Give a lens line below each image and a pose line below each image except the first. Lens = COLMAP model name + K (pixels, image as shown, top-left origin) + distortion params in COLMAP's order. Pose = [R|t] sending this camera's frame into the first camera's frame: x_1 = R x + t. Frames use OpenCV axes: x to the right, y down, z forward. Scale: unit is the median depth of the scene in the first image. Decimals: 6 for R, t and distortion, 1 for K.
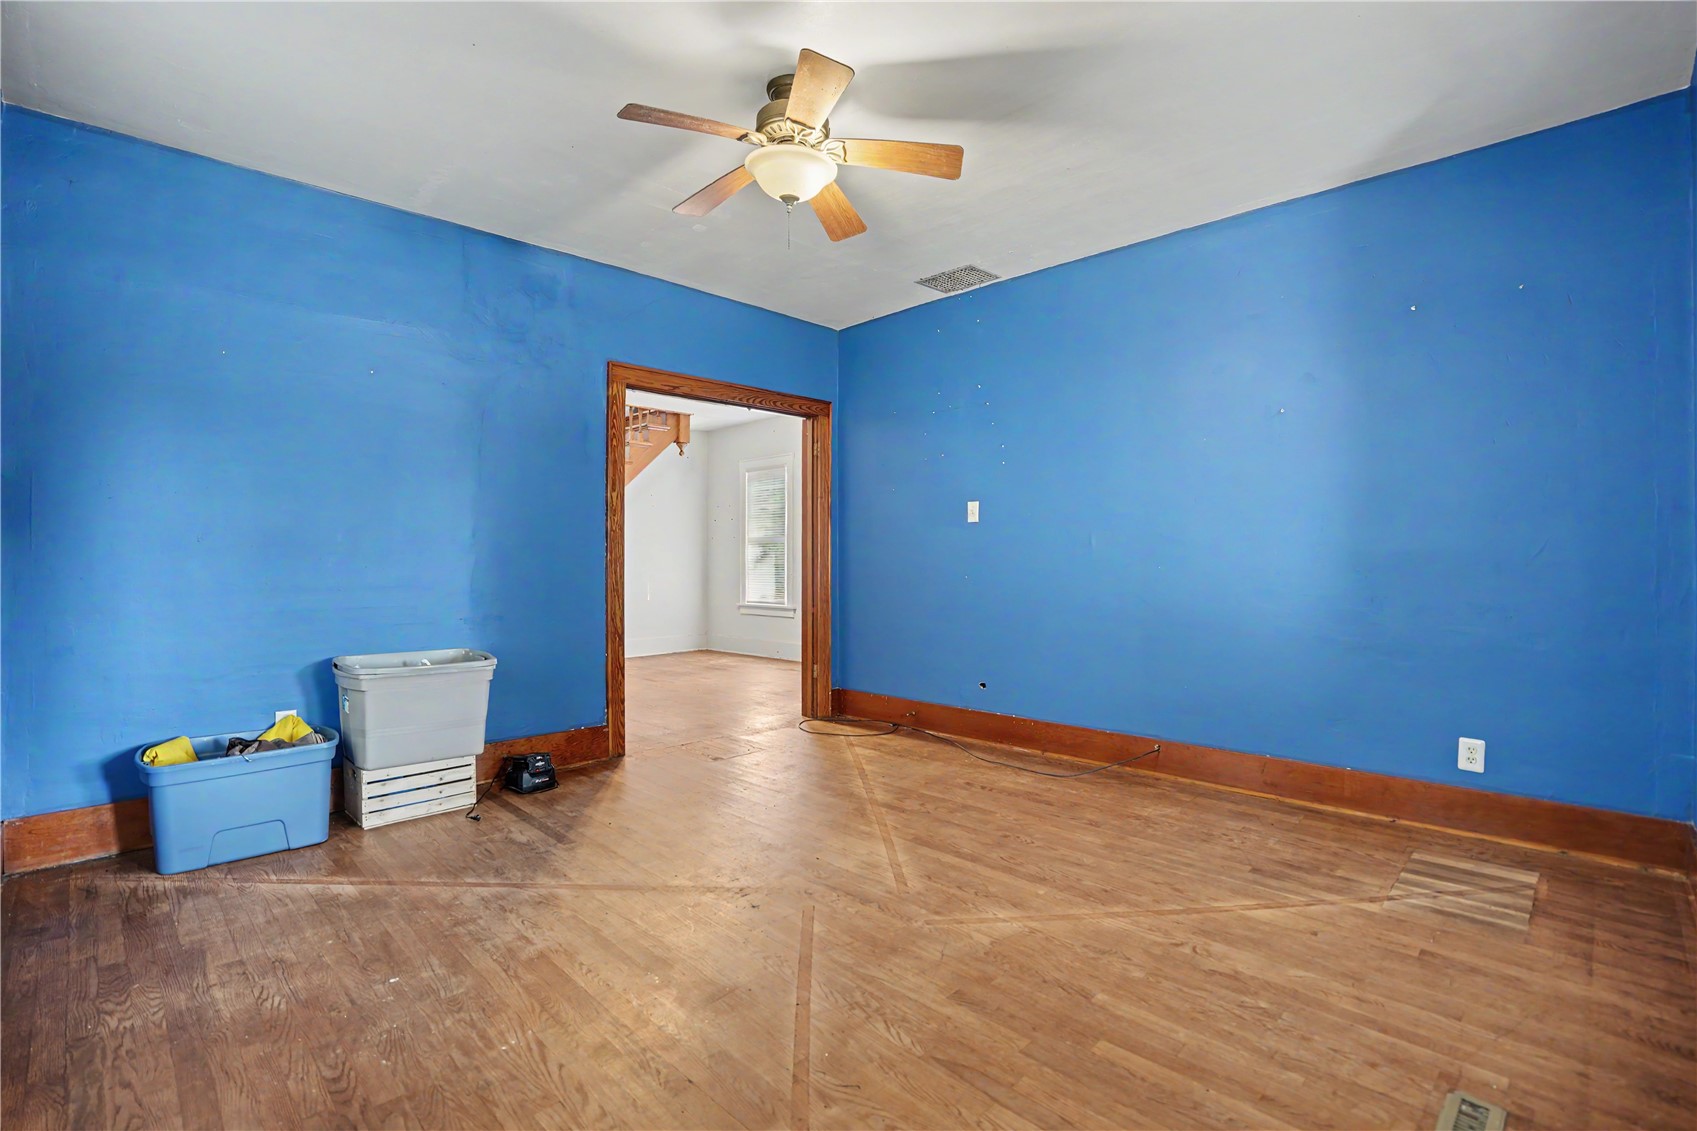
lens RADIAL K [[779.0, 0, 848.5], [0, 779.0, 565.5], [0, 0, 1]] dist [-0.021454, 0.000171]
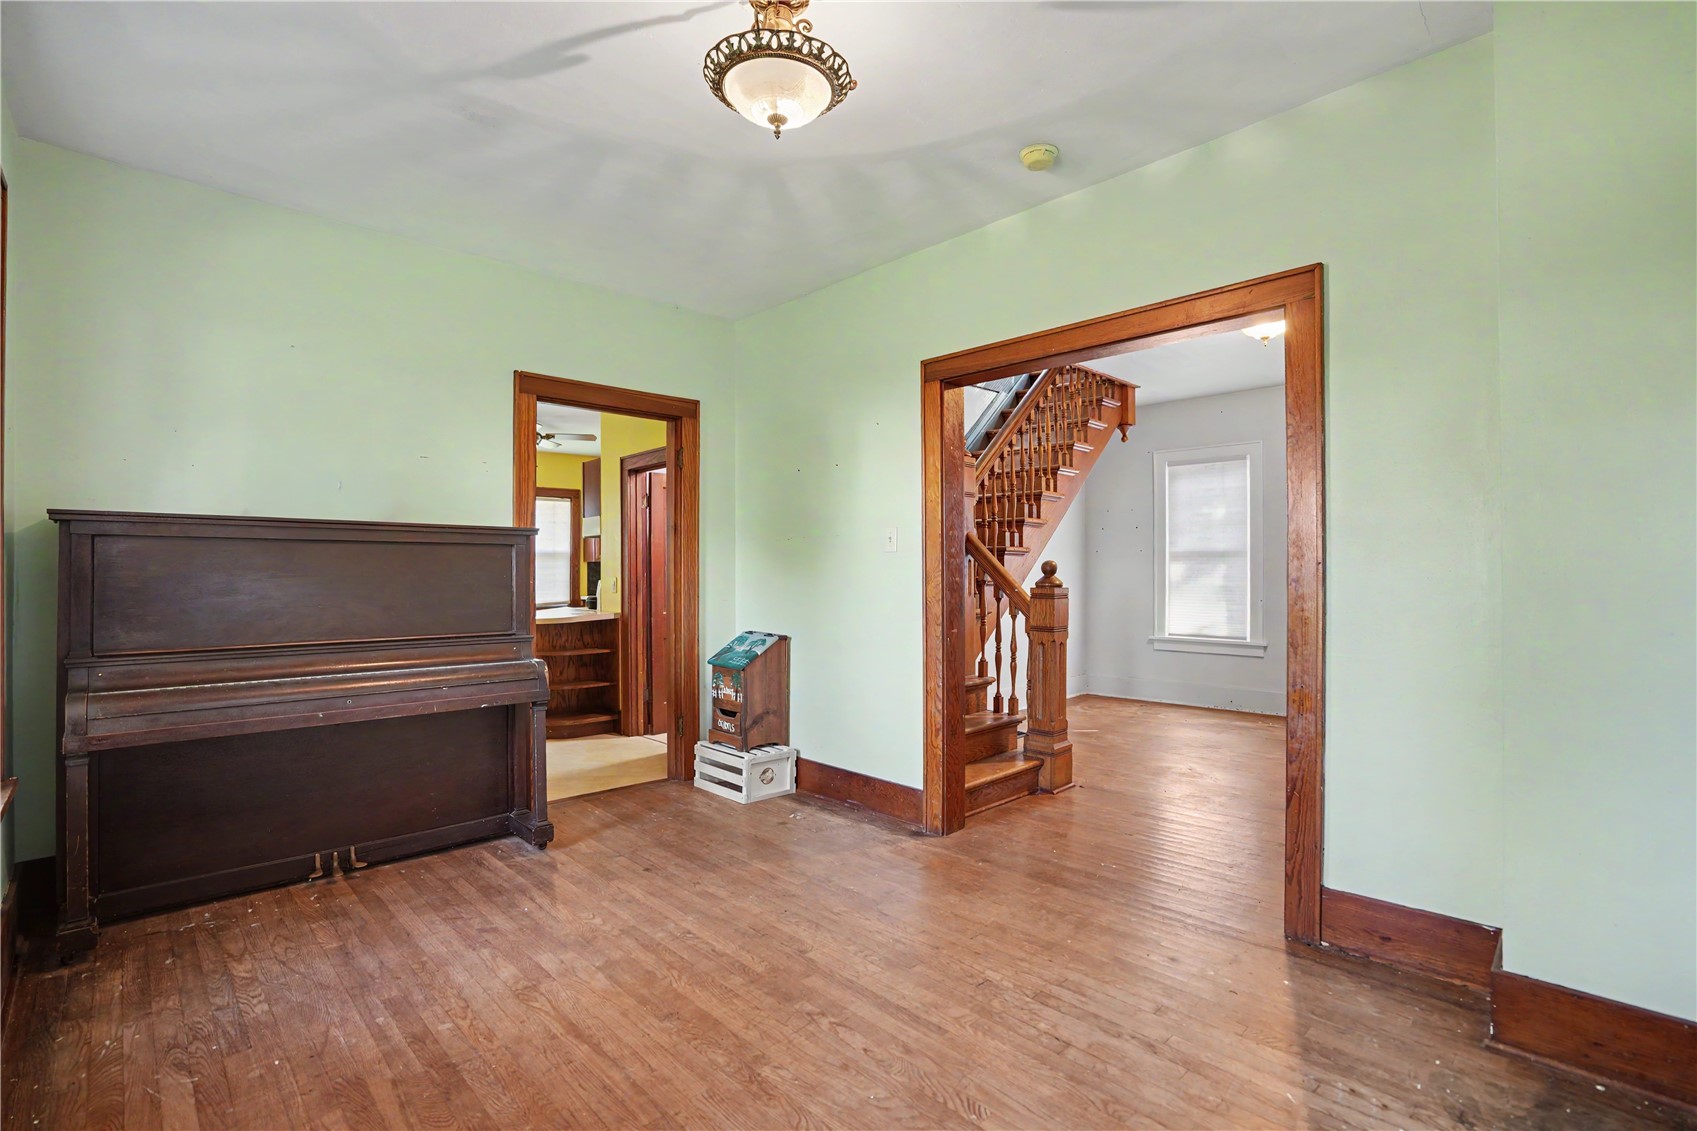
lens RADIAL K [[783.6, 0, 848.5], [0, 783.6, 565.5], [0, 0, 1]] dist [-0.066637, 0.000002]
pose [[0.999911, 0.005282, -0.012258, -0.459258], [-0.005432, 0.999910, -0.012243, -0.011039], [0.012192, 0.012308, 0.999850, 0.248634]]
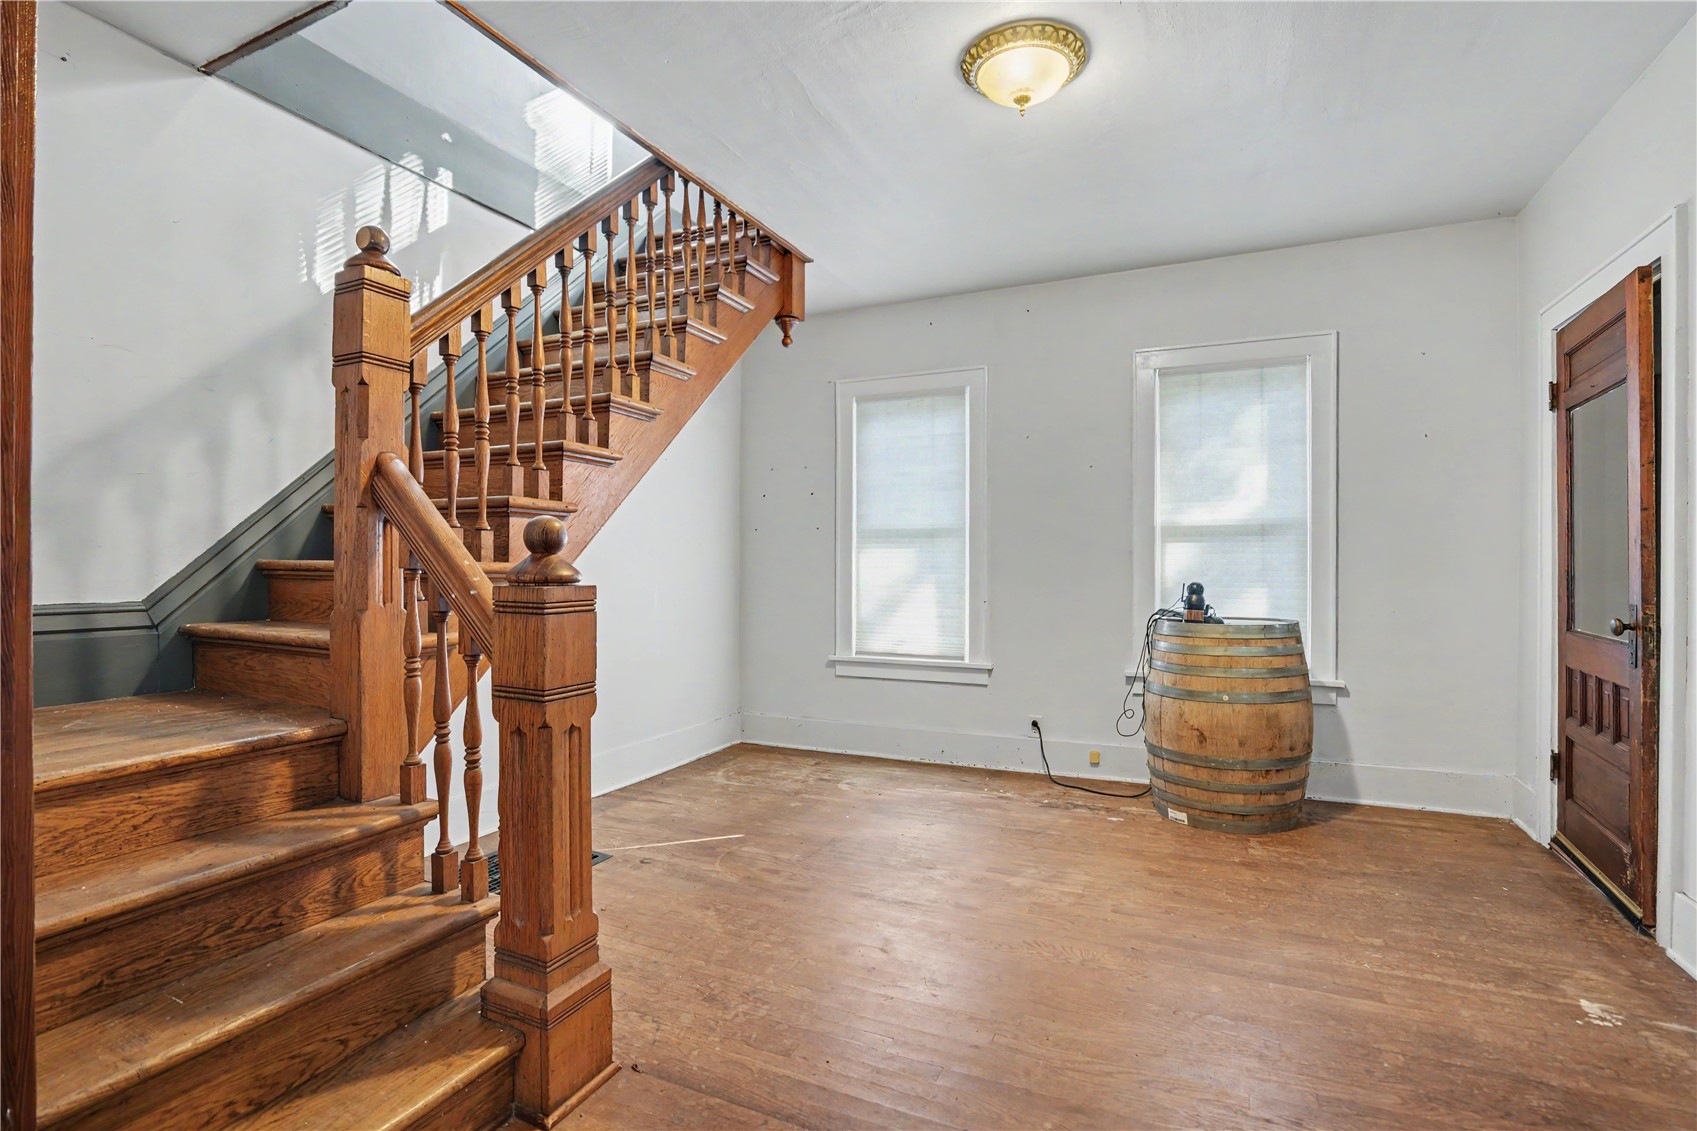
lens RADIAL K [[779.0, 0, 848.5], [0, 779.0, 565.5], [0, 0, 1]] dist [-0.021454, 0.000171]
pose [[0.939120, 0.007642, 0.343504, -0.330242], [-0.005032, 0.999951, -0.008490, -0.007501], [-0.343552, 0.006245, 0.939113, 0.544354]]
